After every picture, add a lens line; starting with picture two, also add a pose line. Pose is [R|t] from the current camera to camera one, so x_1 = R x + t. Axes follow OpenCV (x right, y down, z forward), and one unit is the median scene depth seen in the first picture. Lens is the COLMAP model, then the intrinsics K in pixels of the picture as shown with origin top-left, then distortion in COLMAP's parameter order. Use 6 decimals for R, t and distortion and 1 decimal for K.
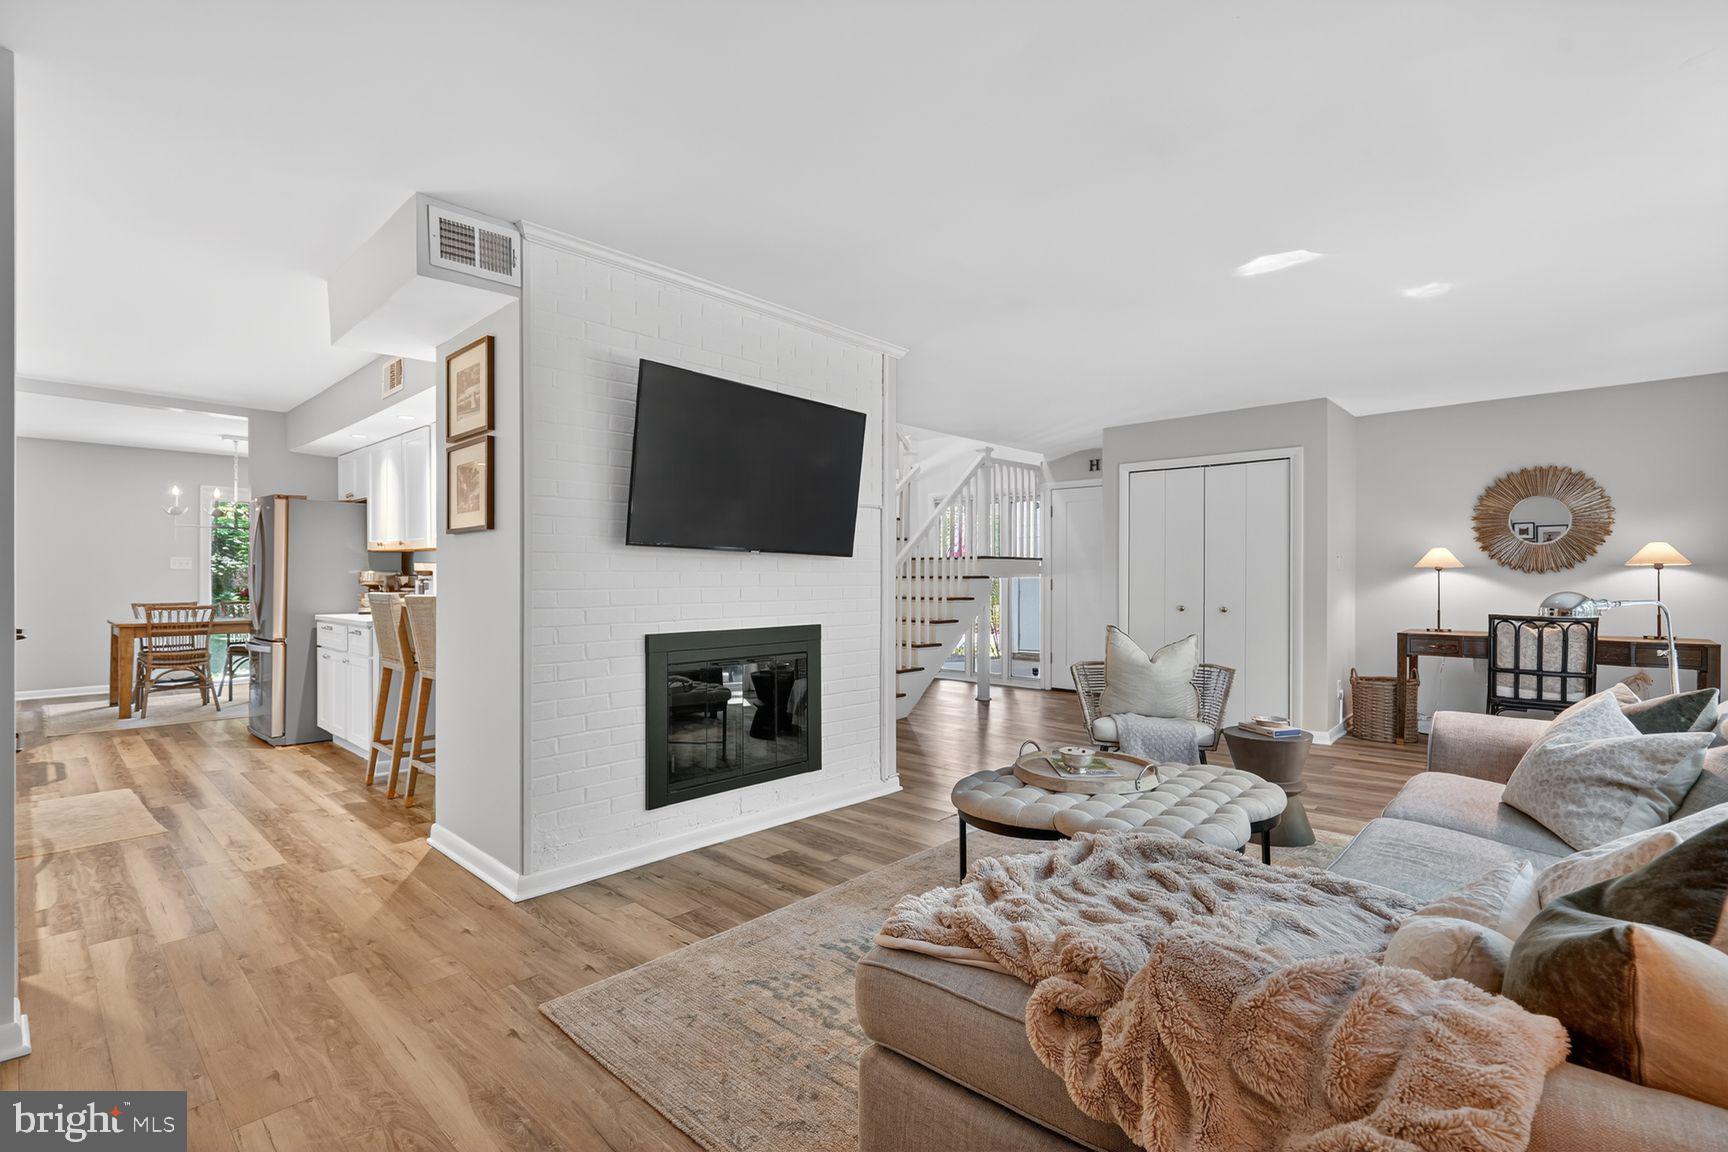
lens RADIAL K [[797.2, 0, 872.9], [0, 797.2, 576.9], [0, 0, 1]] dist [0.007062, -0.000593]
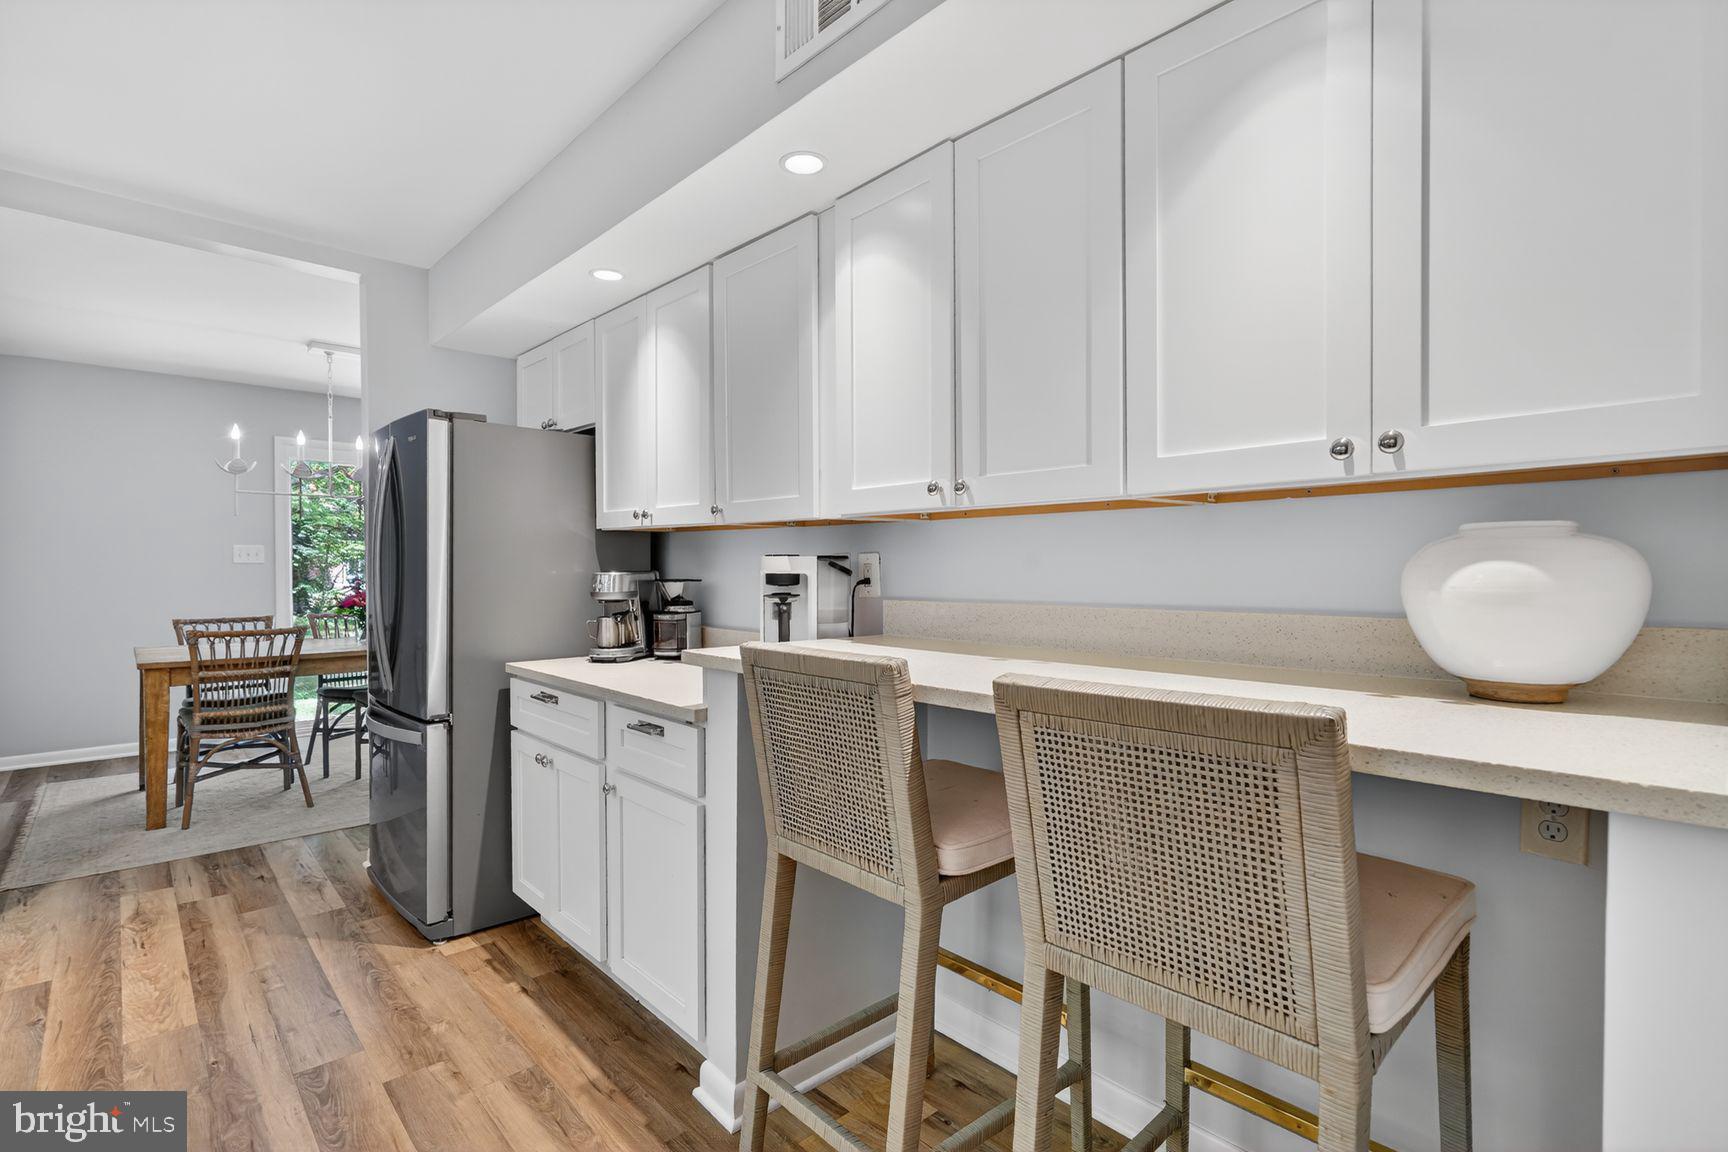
lens RADIAL K [[797.2, 0, 862.4], [0, 797.2, 576.9], [0, 0, 1]] dist [0.007062, -0.000593]
pose [[0.997901, -0.001892, -0.064724, -0.388710], [0.003021, 0.999845, 0.017341, -0.010425], [0.064681, -0.017500, 0.997753, 0.460274]]
